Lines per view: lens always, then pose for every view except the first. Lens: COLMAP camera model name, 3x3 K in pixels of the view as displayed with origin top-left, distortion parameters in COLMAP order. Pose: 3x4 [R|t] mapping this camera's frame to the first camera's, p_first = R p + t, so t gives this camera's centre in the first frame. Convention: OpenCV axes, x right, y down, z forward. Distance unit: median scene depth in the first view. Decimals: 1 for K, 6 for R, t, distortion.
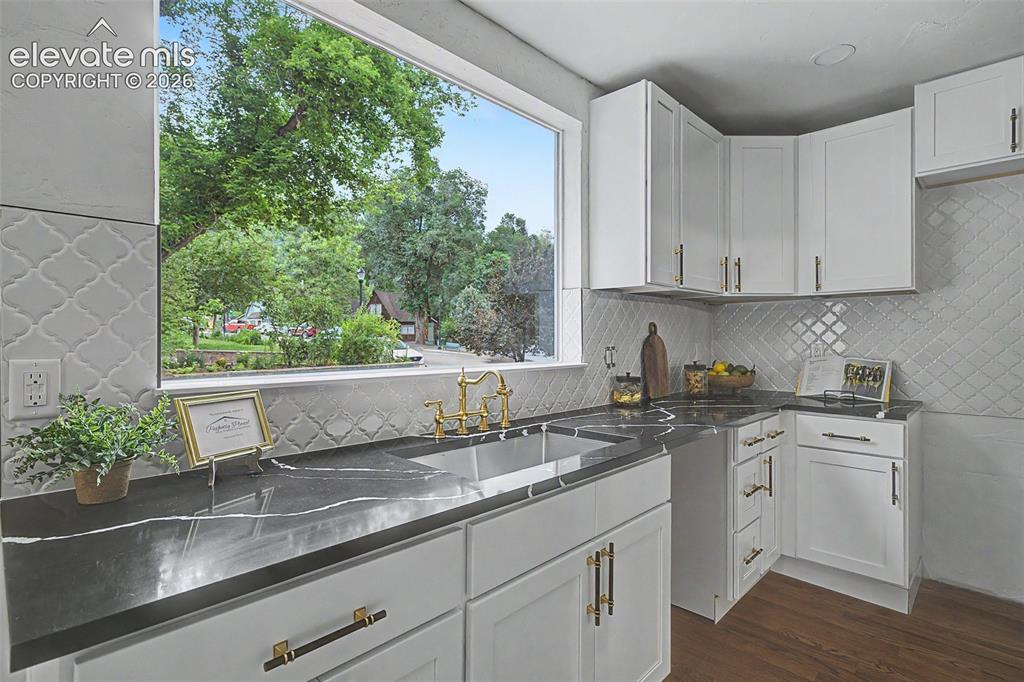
lens RADIAL K [[508.4, 0, 511.8], [0, 508.4, 335.0], [0, 0, 1]] dist [0.014123, -0.000007]
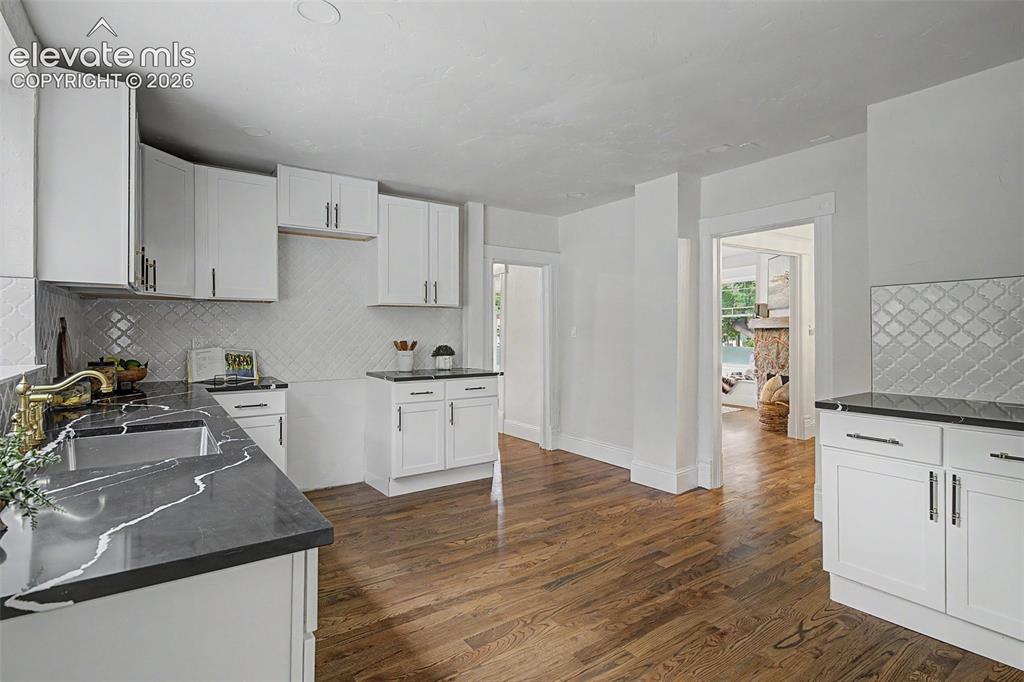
lens RADIAL K [[508.4, 0, 511.8], [0, 508.4, 335.0], [0, 0, 1]] dist [0.014123, -0.000007]
pose [[0.195804, -0.005558, 0.980627, -0.493227], [-0.002774, 0.999977, 0.006221, -0.000747], [-0.980639, -0.003938, 0.195784, 0.038976]]
